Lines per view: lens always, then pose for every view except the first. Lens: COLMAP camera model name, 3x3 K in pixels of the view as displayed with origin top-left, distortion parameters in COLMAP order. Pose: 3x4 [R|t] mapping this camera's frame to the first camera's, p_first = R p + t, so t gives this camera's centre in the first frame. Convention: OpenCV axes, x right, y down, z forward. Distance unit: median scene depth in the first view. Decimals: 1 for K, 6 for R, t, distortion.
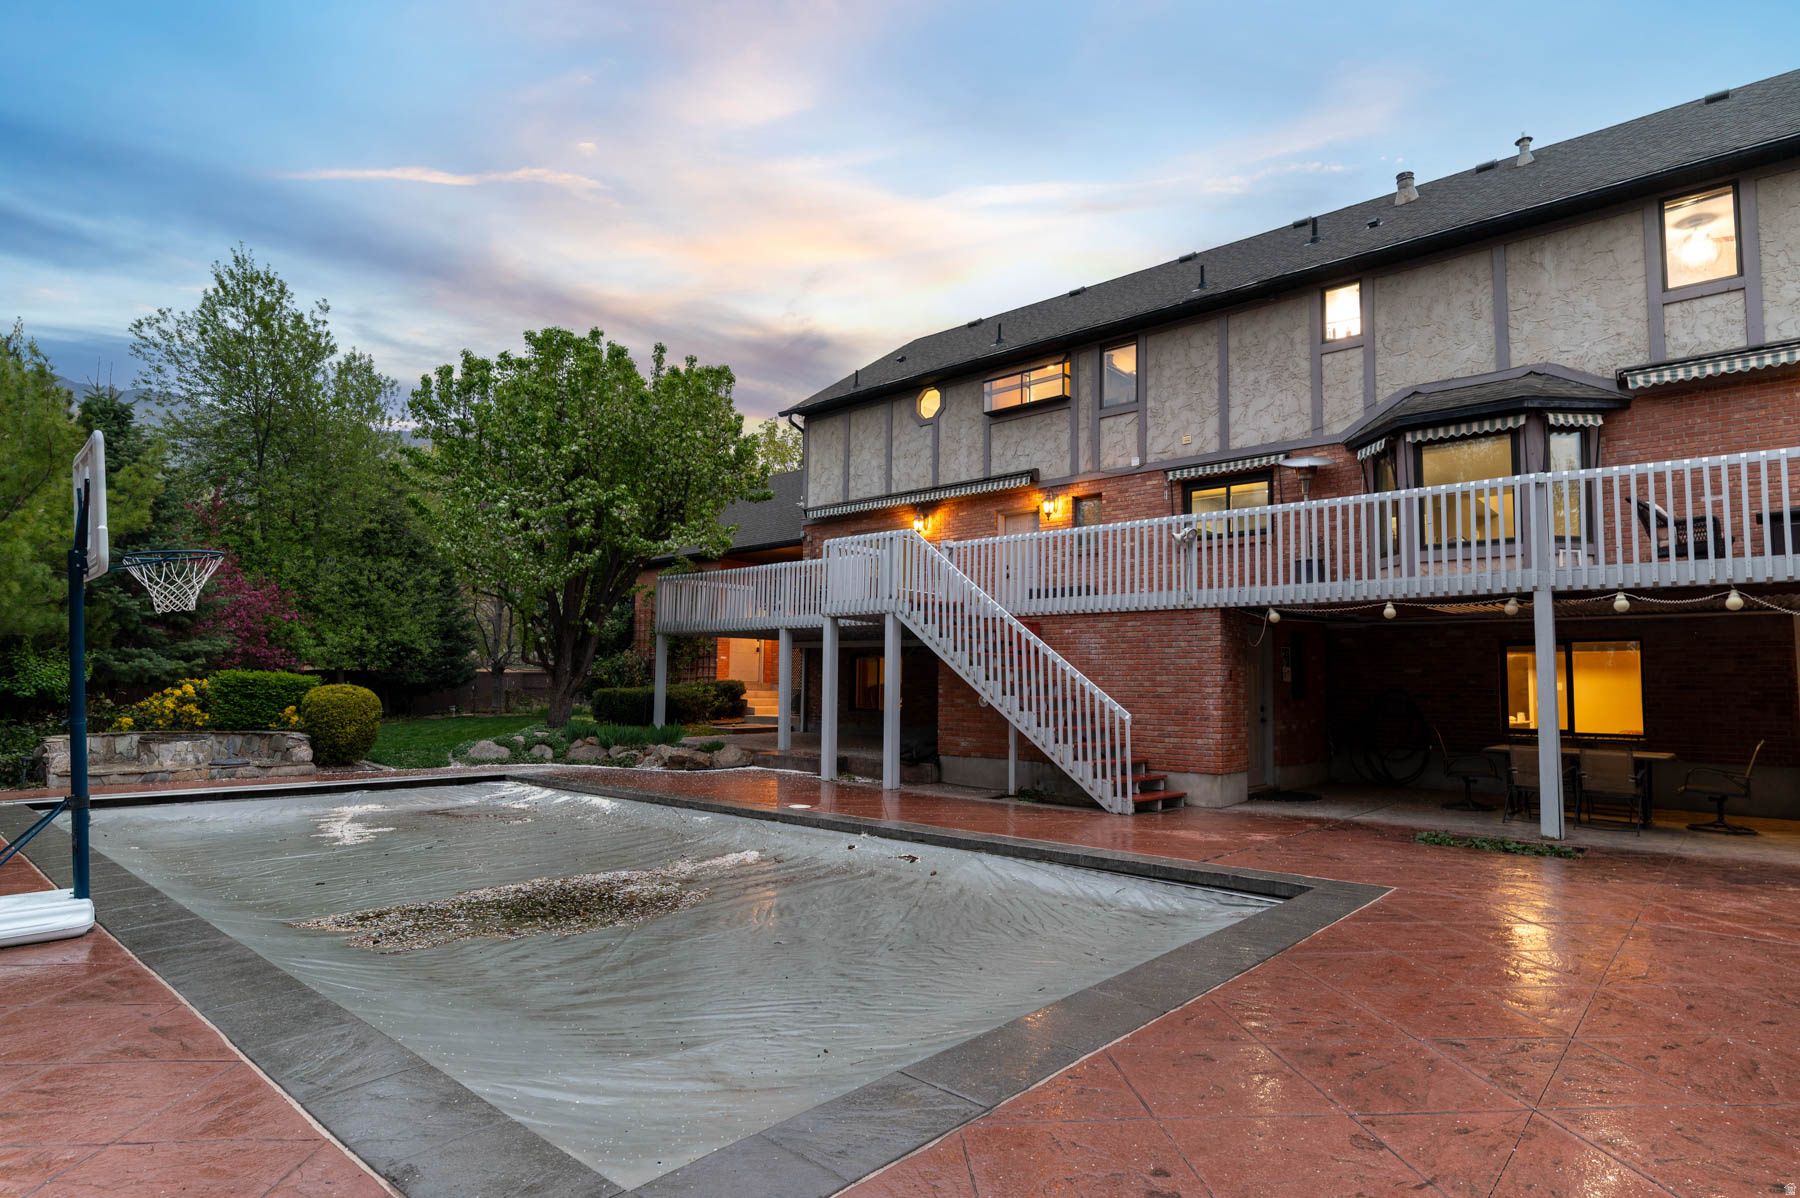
lens RADIAL K [[948.3, 0, 900.0], [0, 948.3, 599.0], [0, 0, 1]] dist [0.000503, -0.001087]
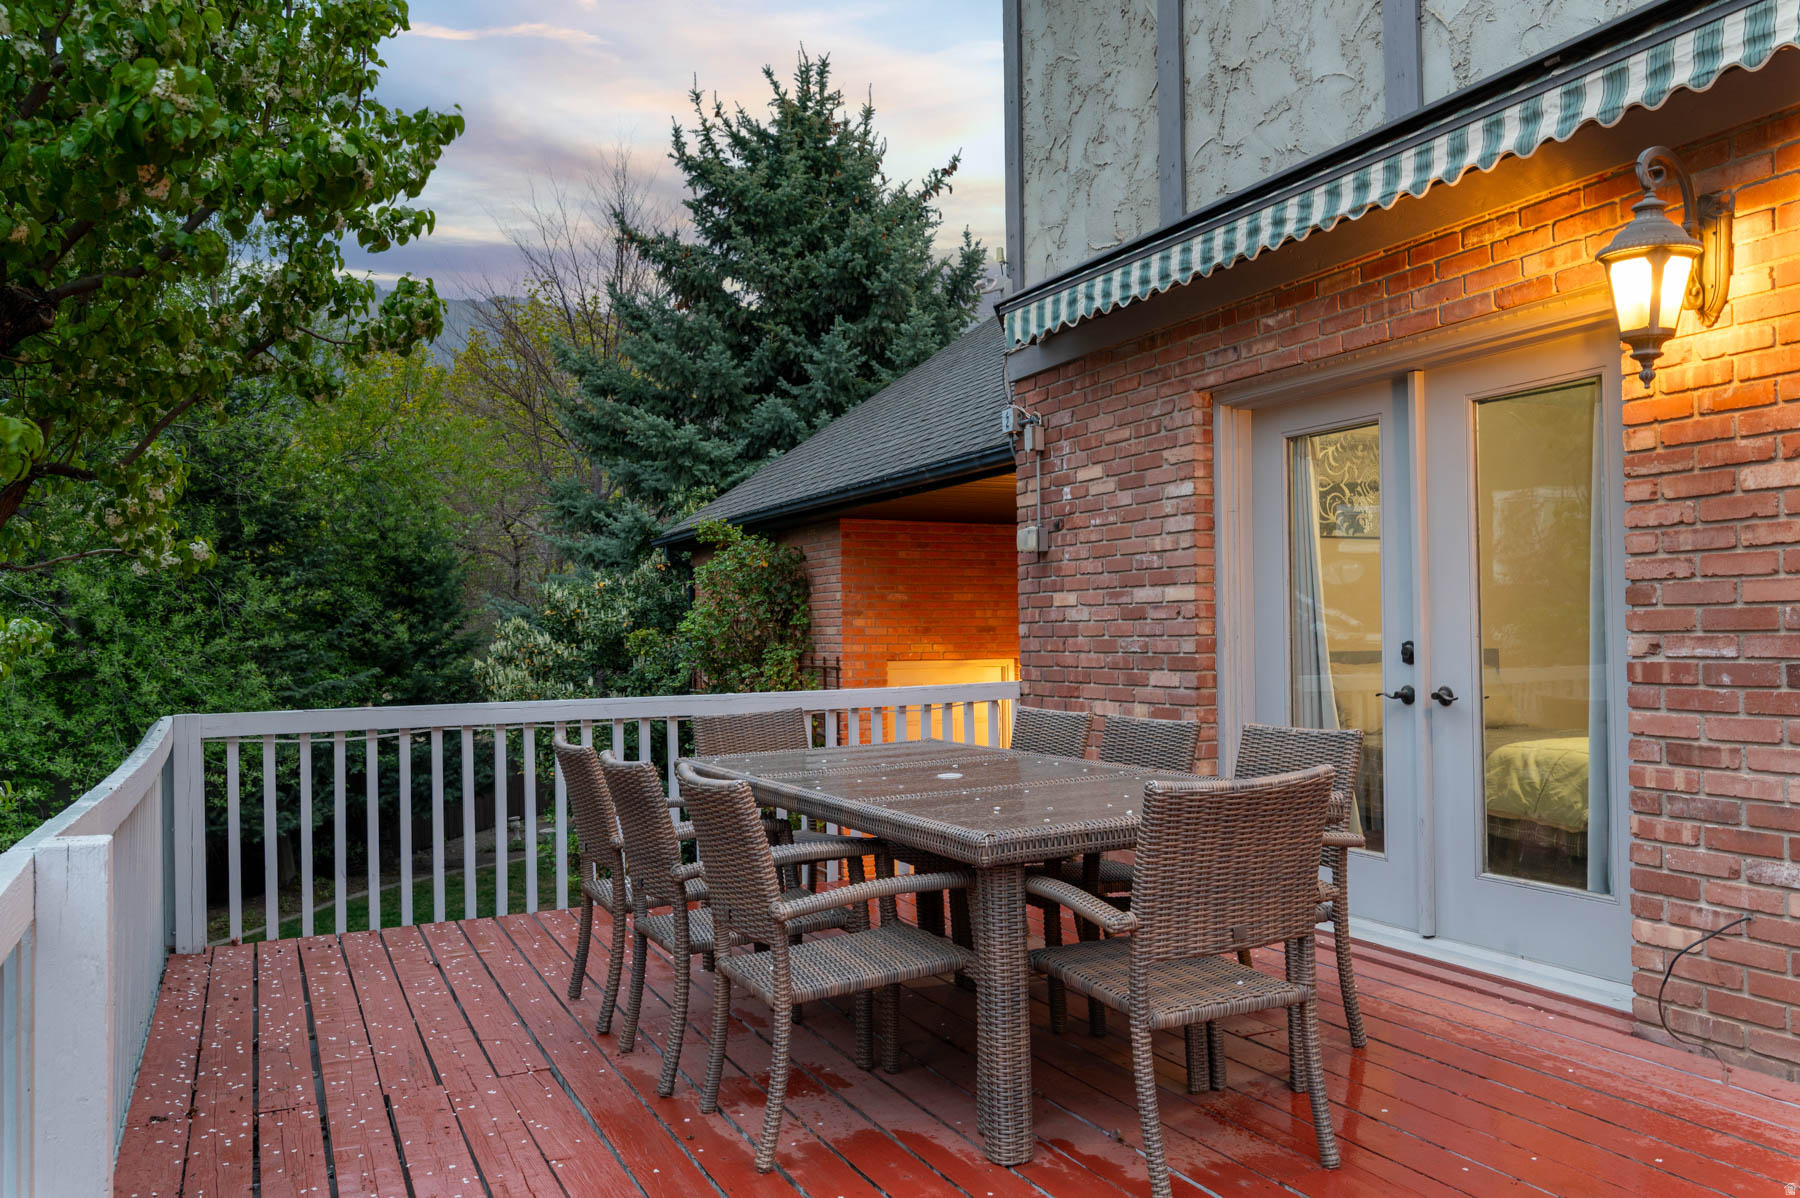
lens RADIAL K [[1371.1, 0, 903.5], [0, 1371.1, 621.3], [0, 0, 1]] dist [0.001632, -0.000553]
pose [[0.918673, -0.027808, -0.394040, -0.001618], [0.060855, 0.995574, 0.071619, -0.072003], [0.390304, -0.089774, 0.916299, 1.076860]]
